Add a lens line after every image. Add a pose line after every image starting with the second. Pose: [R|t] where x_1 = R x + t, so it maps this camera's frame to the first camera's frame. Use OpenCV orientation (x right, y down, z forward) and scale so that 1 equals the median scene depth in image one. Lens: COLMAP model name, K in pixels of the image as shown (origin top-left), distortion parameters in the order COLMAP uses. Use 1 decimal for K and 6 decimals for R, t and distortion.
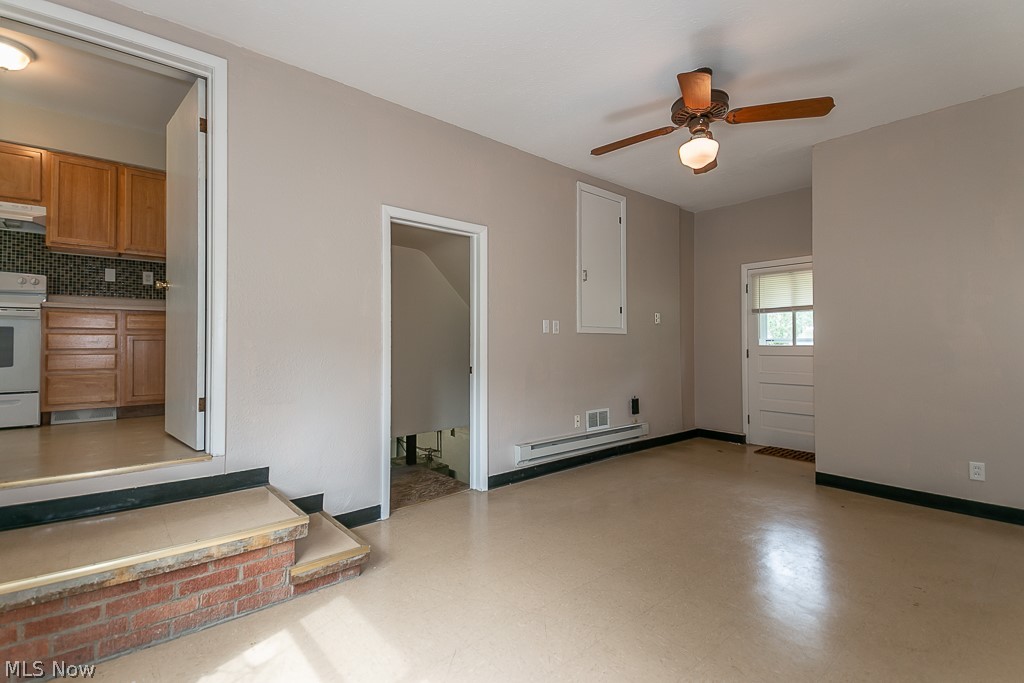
lens RADIAL K [[486.4, 0, 512.0], [0, 486.4, 341.5], [0, 0, 1]] dist [-0.001945, -0.000768]
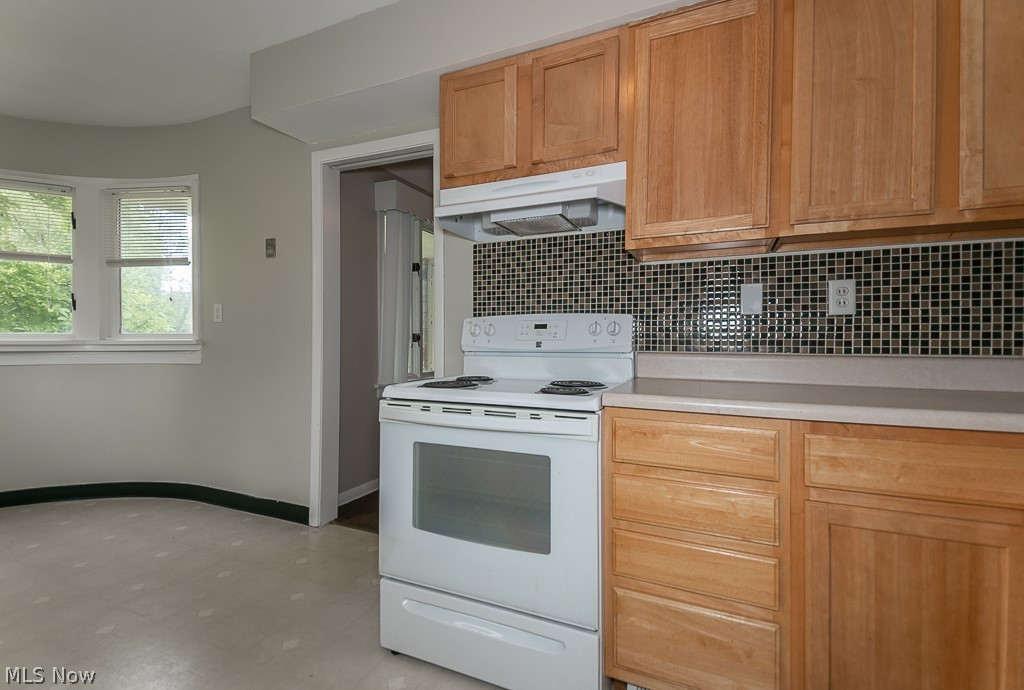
lens RADIAL K [[458.1, 0, 508.8], [0, 458.1, 343.7], [0, 0, 1]] dist [0.042322, -0.022593]
pose [[0.416421, 0.010861, -0.909107, -0.606647], [0.005161, 0.999884, 0.014309, -0.115317], [0.909157, -0.010650, 0.416316, 0.708696]]
